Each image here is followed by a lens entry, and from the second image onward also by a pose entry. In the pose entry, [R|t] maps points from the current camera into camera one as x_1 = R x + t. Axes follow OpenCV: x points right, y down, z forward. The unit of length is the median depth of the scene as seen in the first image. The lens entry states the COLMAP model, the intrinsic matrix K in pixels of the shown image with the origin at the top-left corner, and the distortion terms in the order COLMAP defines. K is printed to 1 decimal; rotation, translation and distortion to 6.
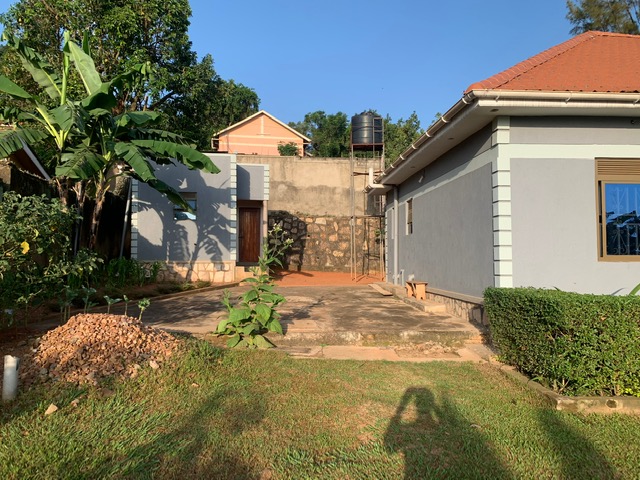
lens RADIAL K [[491.3, 0, 311.2], [0, 491.3, 242.8], [0, 0, 1]] dist [0.053847, -0.055725]
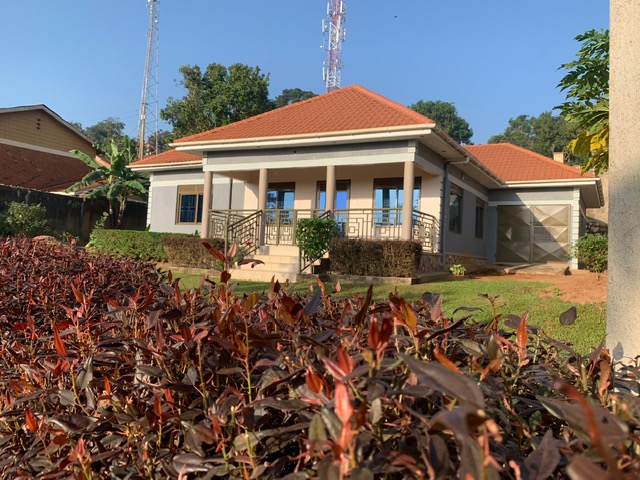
lens RADIAL K [[491.3, 0, 320.2], [0, 491.3, 238.4], [0, 0, 1]] dist [0.053847, -0.055725]
pose [[0.880485, 0.004949, -0.474048, 2.562335], [0.012899, 0.999325, 0.034391, 0.031791], [0.473898, -0.036396, 0.879827, -0.993189]]
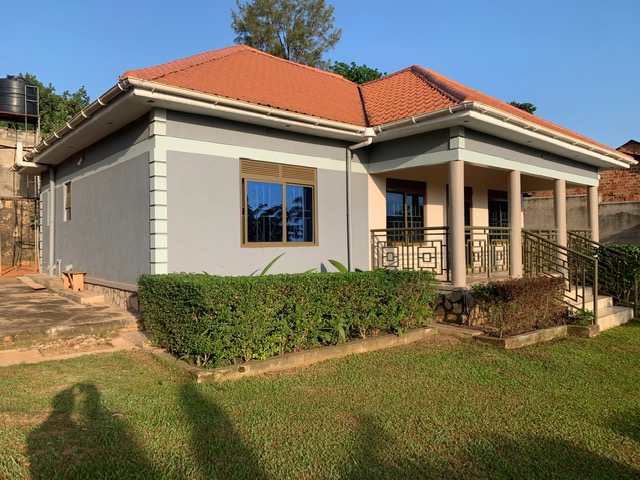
lens RADIAL K [[491.3, 0, 316.2], [0, 491.3, 237.1], [0, 0, 1]] dist [0.053847, -0.055725]
pose [[0.801535, -0.001962, 0.597945, 0.032691], [-0.007661, 0.999879, 0.013550, -0.004094], [-0.597899, -0.015442, 0.801422, -0.024700]]
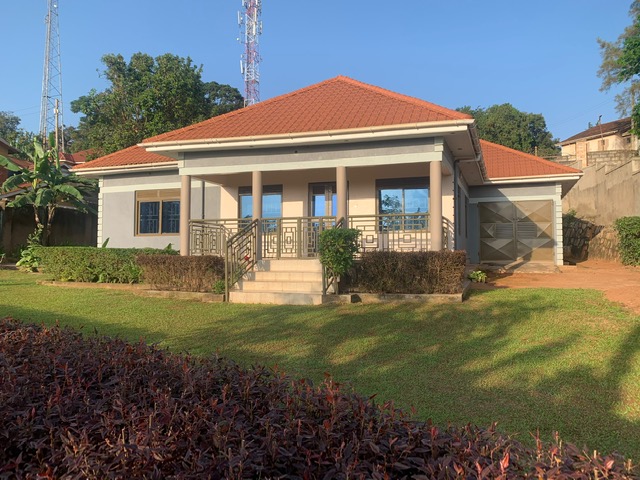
lens RADIAL K [[491.3, 0, 319.8], [0, 491.3, 233.7], [0, 0, 1]] dist [0.053847, -0.055725]
pose [[0.946223, -0.032534, -0.321875, 2.163649], [0.048354, 0.997977, 0.041276, -0.028244], [0.319881, -0.054621, 0.945882, -0.917867]]
